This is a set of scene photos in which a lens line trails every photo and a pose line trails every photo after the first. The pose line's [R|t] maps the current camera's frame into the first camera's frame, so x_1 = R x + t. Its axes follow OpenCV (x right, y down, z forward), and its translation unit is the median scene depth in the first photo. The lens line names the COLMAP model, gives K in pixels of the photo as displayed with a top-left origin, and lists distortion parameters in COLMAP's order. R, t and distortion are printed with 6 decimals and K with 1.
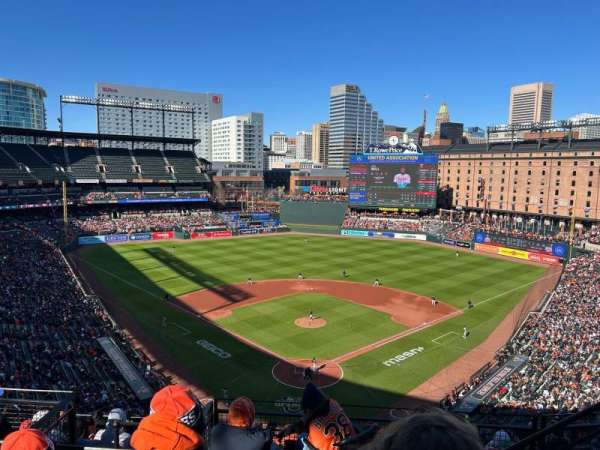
lens RADIAL K [[463.4, 0, 300.0], [0, 463.4, 225.0], [0, 0, 1]] dist [0.089436, -0.139579]
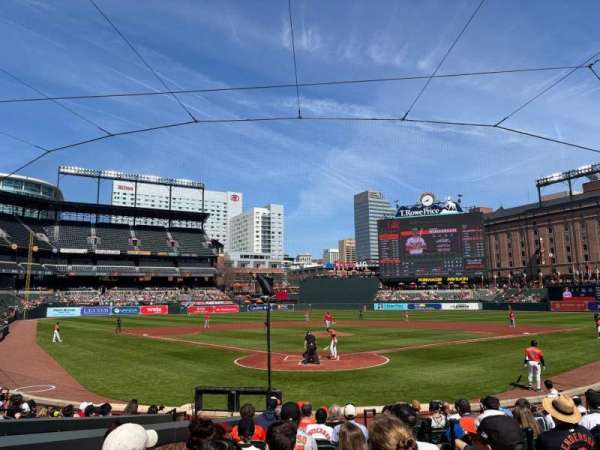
lens RADIAL K [[463.4, 0, 300.0], [0, 463.4, 225.0], [0, 0, 1]] dist [0.089436, -0.139579]
pose [[0.997537, -0.041604, -0.056463, 0.011344], [0.023969, 0.958812, -0.283027, 0.103281], [0.065913, 0.280977, 0.957448, 0.168150]]
